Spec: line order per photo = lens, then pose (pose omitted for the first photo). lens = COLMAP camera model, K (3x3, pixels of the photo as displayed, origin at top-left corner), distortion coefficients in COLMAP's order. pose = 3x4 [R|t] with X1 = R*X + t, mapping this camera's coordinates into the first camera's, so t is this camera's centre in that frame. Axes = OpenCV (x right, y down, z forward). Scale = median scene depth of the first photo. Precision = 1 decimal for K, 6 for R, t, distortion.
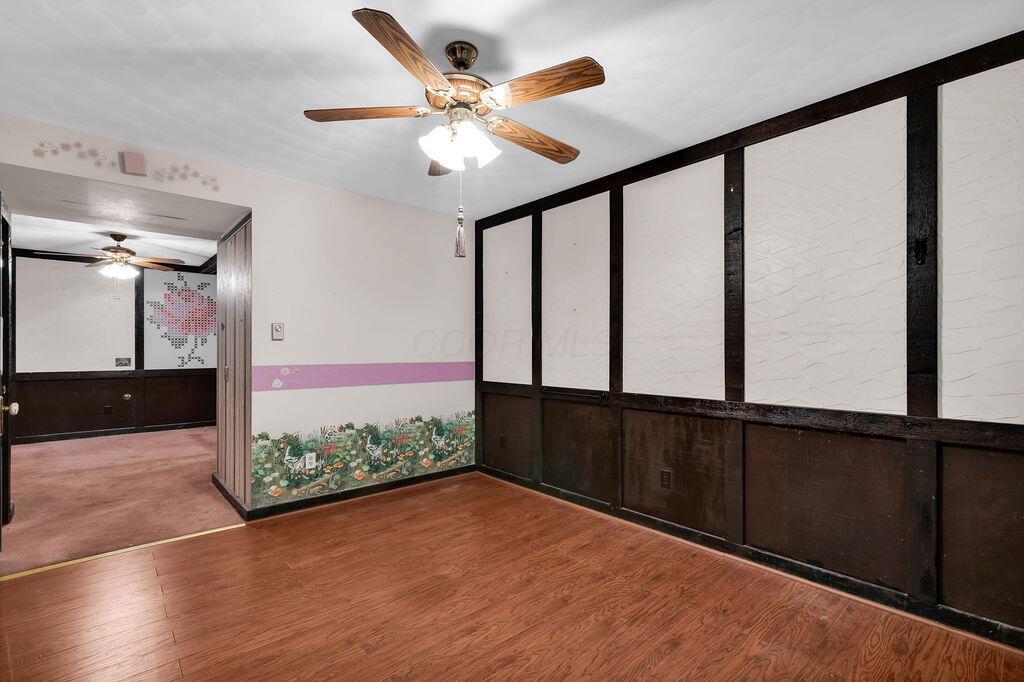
lens RADIAL K [[462.1, 0, 517.8], [0, 462.1, 346.6], [0, 0, 1]] dist [0.002606, 0.000584]
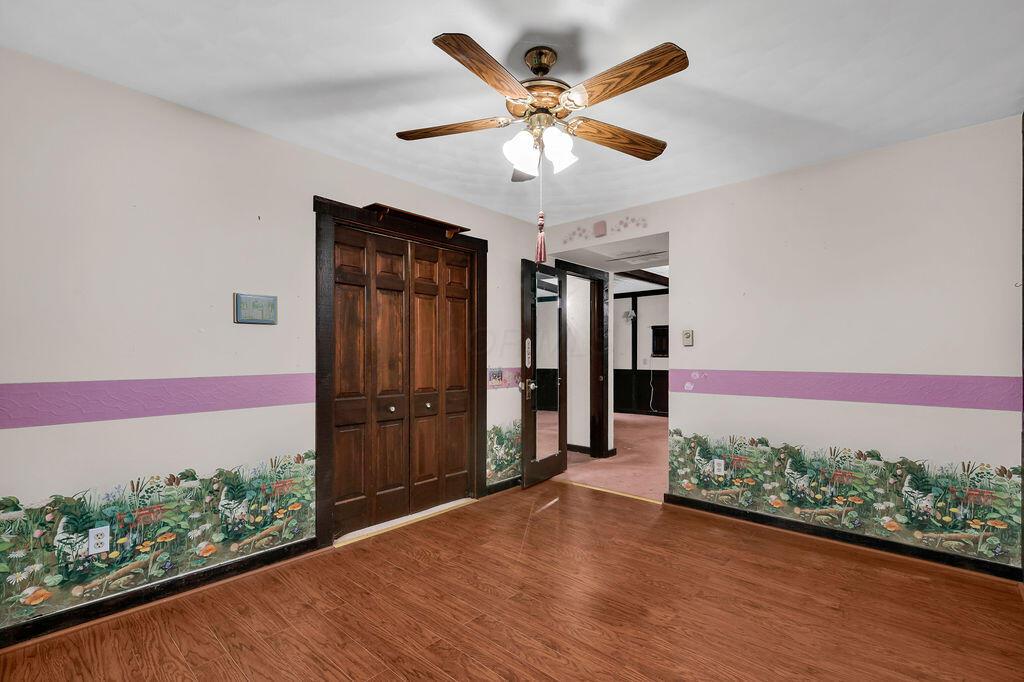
lens RADIAL K [[462.1, 0, 517.8], [0, 462.1, 346.6], [0, 0, 1]] dist [0.002606, 0.000584]
pose [[0.101965, -0.020951, -0.994567, 0.489944], [0.004122, 0.999779, -0.020638, 0.008694], [0.994779, -0.001995, 0.102029, 0.470865]]
